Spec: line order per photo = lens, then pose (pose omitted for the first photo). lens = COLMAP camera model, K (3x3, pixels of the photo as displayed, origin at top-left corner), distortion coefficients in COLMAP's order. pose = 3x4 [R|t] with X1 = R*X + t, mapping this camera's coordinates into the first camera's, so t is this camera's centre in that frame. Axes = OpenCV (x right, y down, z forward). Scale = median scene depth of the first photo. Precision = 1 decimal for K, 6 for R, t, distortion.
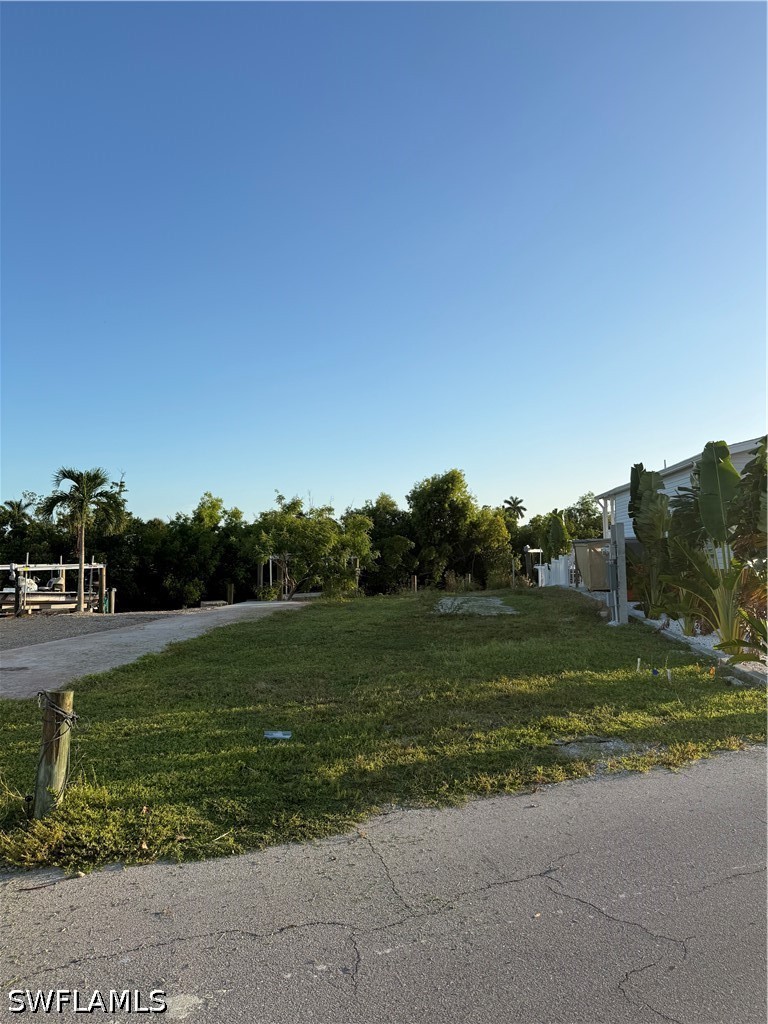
lens RADIAL K [[714.7, 0, 381.1], [0, 714.7, 517.2], [0, 0, 1]] dist [0.105828, -0.168411]
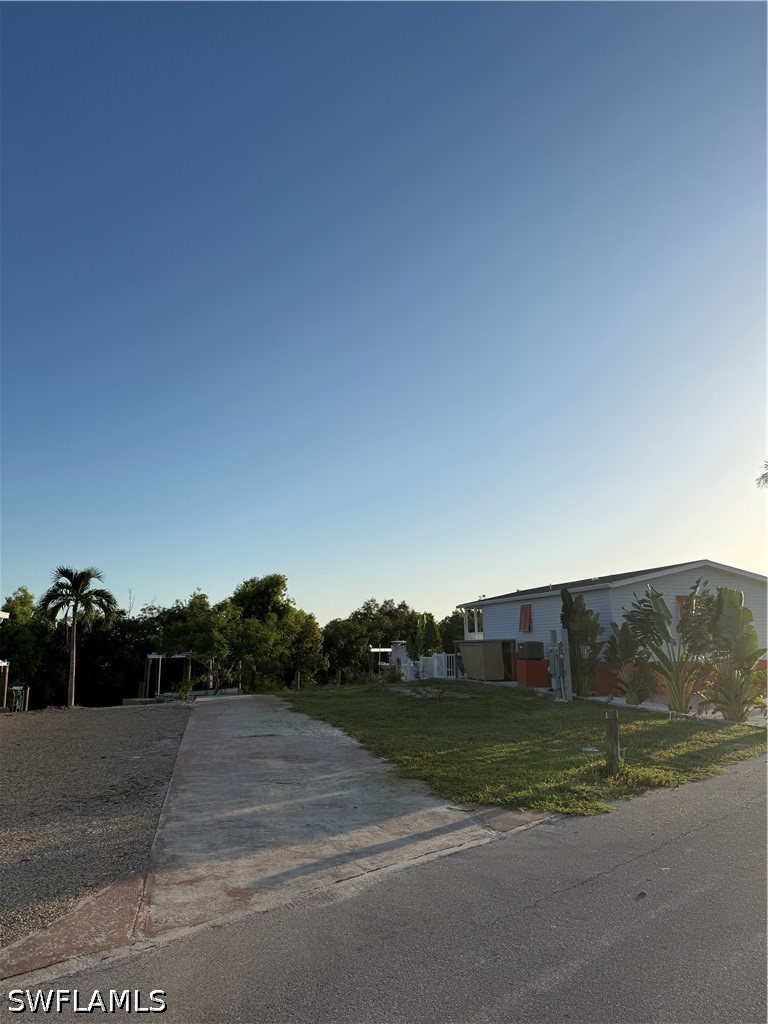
lens RADIAL K [[714.7, 0, 381.1], [0, 714.7, 517.2], [0, 0, 1]] dist [0.105828, -0.168411]
pose [[0.927131, 0.073997, 0.367358, -0.280658], [-0.021842, 0.989314, -0.144152, 0.002008], [-0.374100, 0.125624, 0.918841, -0.104702]]
